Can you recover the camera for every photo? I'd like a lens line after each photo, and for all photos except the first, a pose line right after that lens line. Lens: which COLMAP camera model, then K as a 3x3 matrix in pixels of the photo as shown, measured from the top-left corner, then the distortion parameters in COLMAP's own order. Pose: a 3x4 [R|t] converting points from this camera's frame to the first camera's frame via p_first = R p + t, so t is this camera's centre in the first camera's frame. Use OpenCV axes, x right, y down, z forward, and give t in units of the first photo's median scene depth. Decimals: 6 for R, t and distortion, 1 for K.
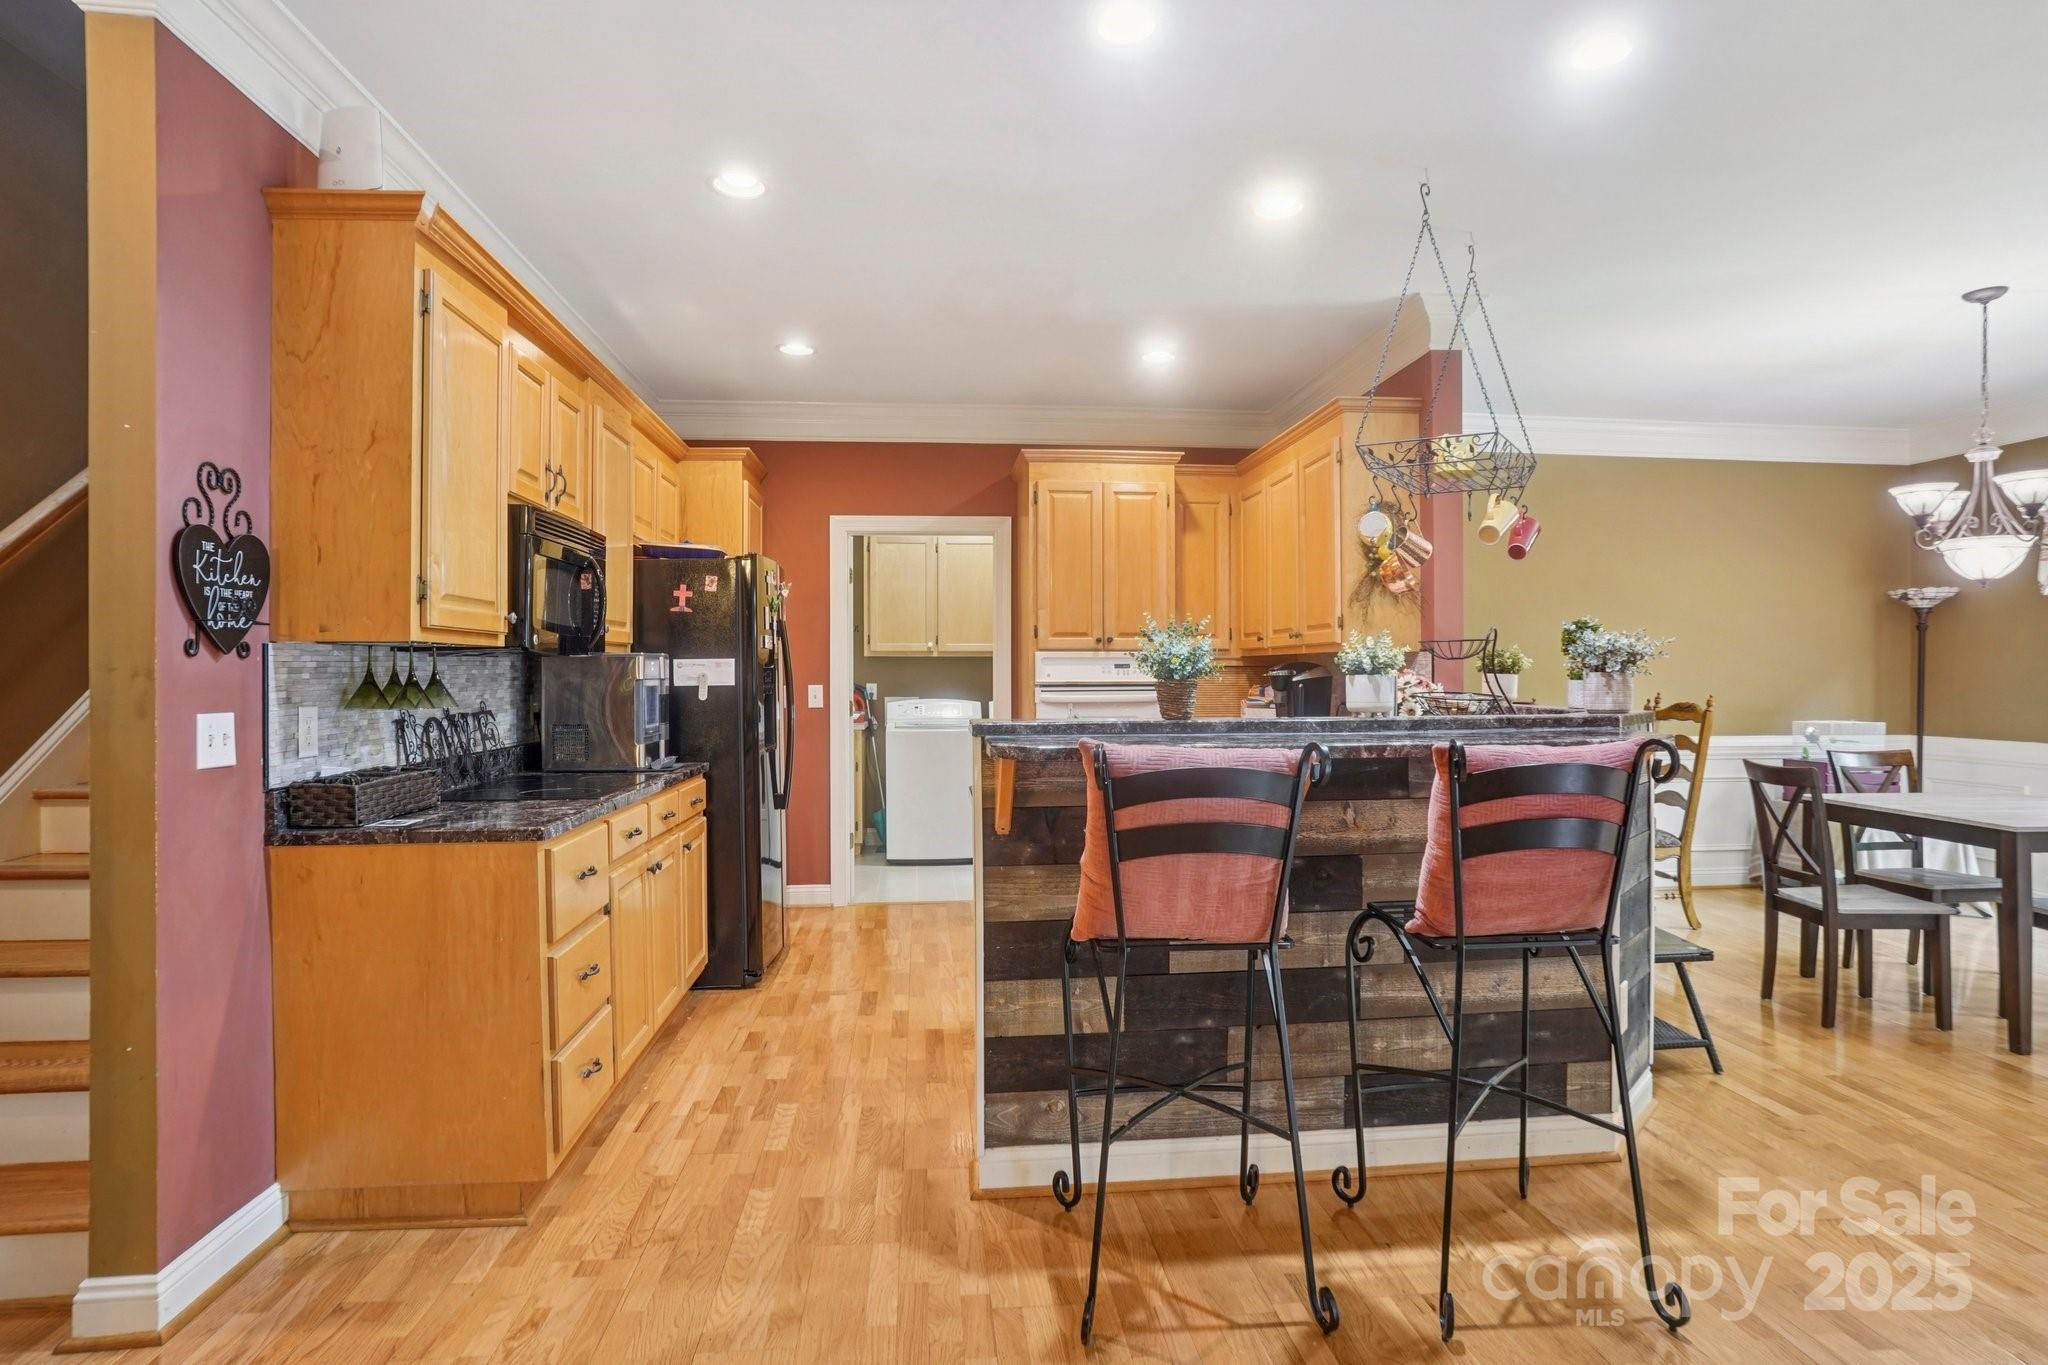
lens RADIAL K [[1089.6, 0, 1037.5], [0, 1089.6, 687.4], [0, 0, 1]] dist [-0.018952, 0.008319]
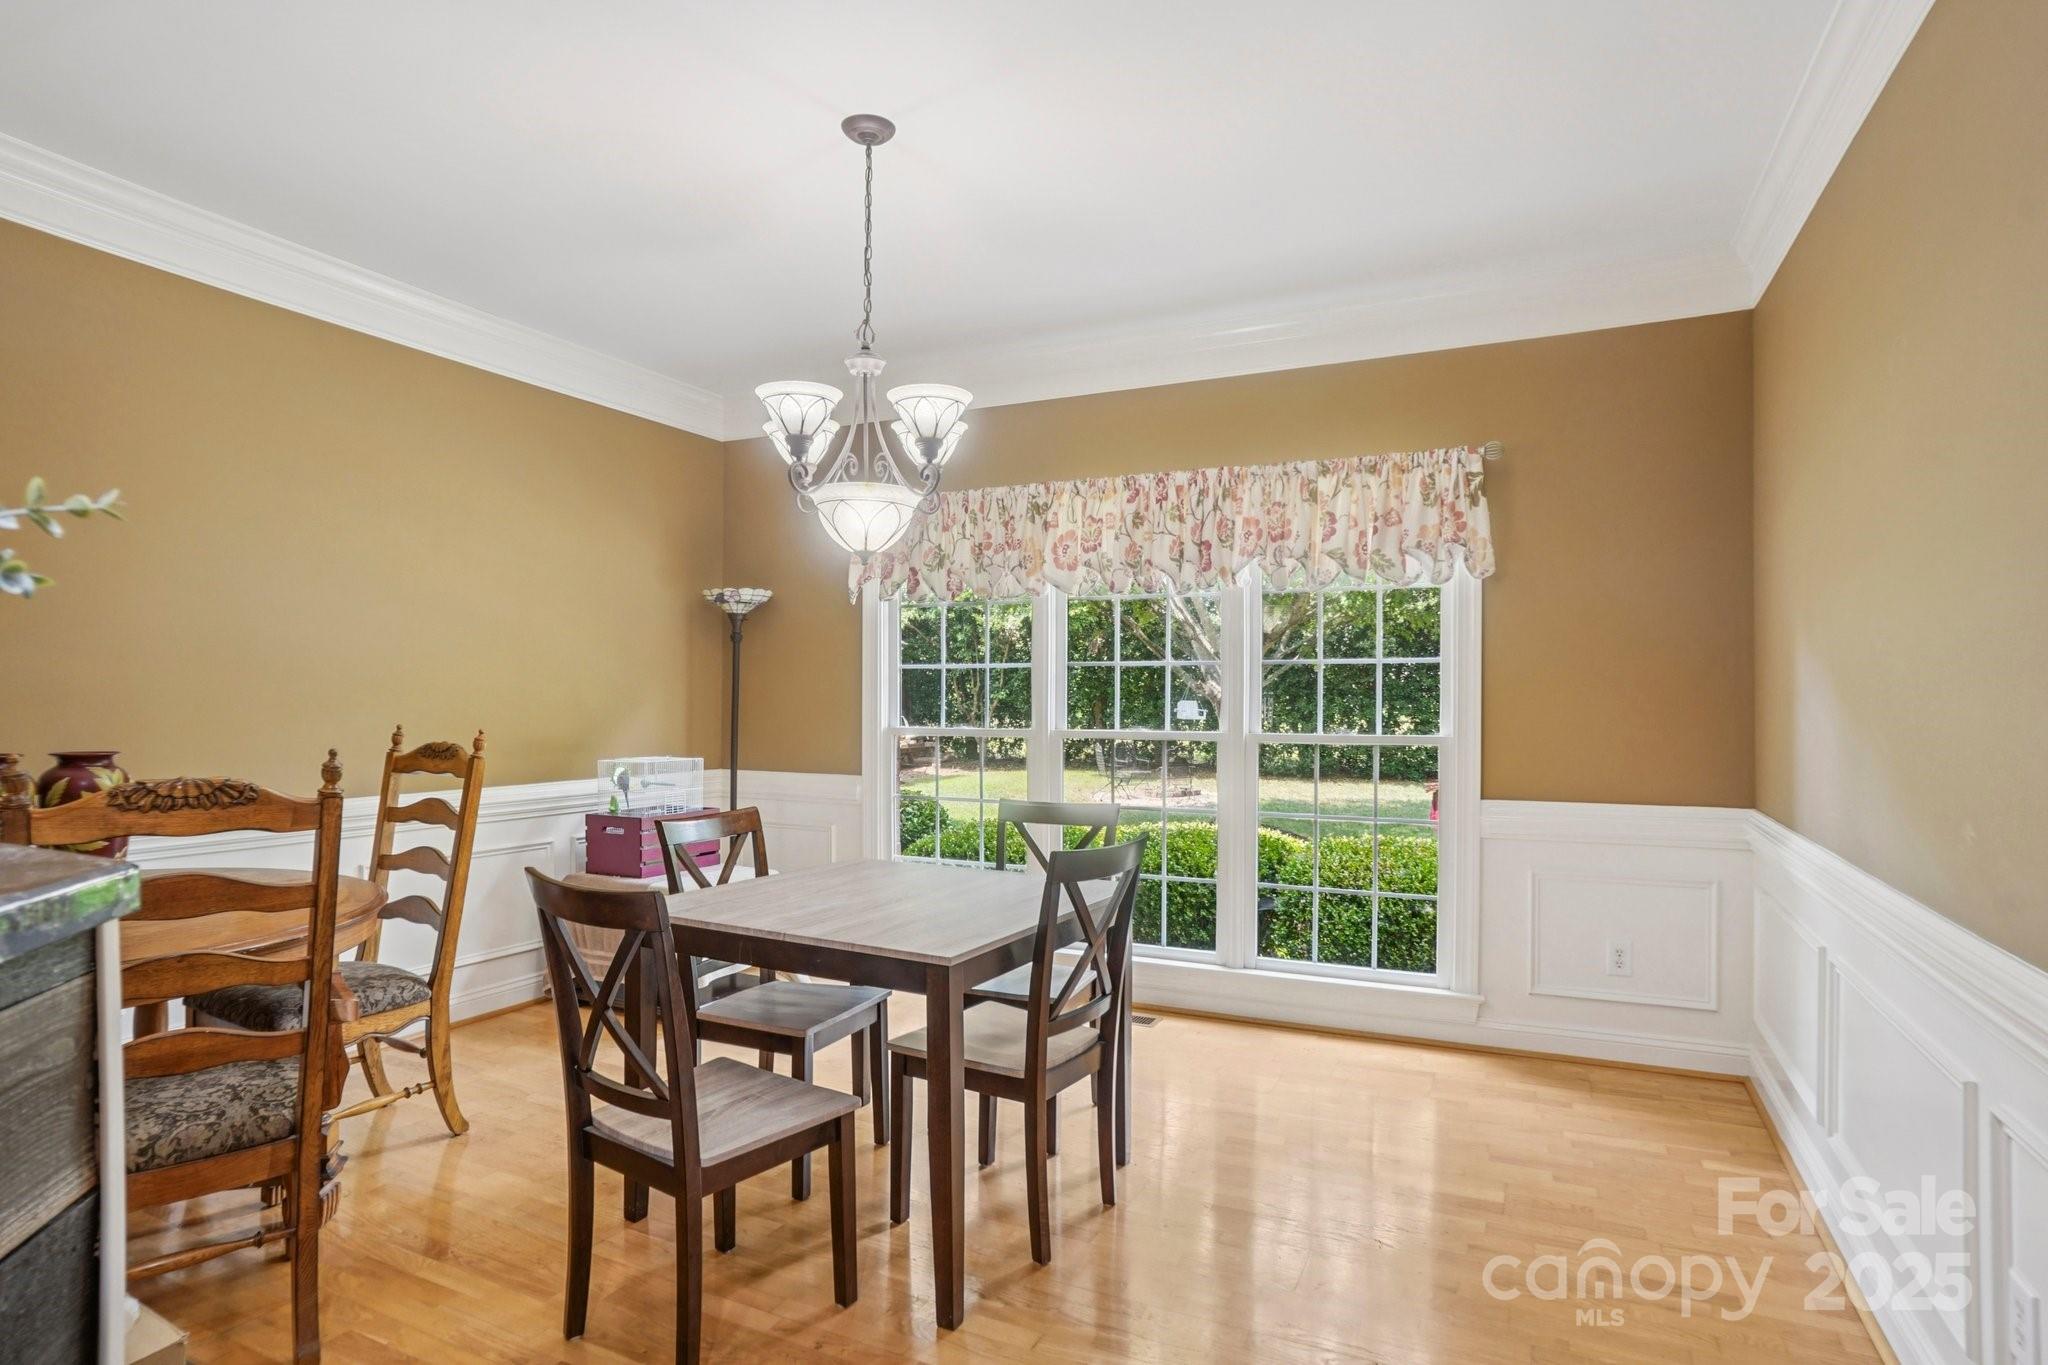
lens RADIAL K [[1089.6, 0, 1027.2], [0, 1089.6, 694.2], [0, 0, 1]] dist [-0.018952, 0.008319]
pose [[0.541367, 0.002912, 0.840781, 0.281471], [0.008278, 0.999927, -0.008794, -0.004506], [-0.840746, 0.011721, 0.541304, 0.422517]]
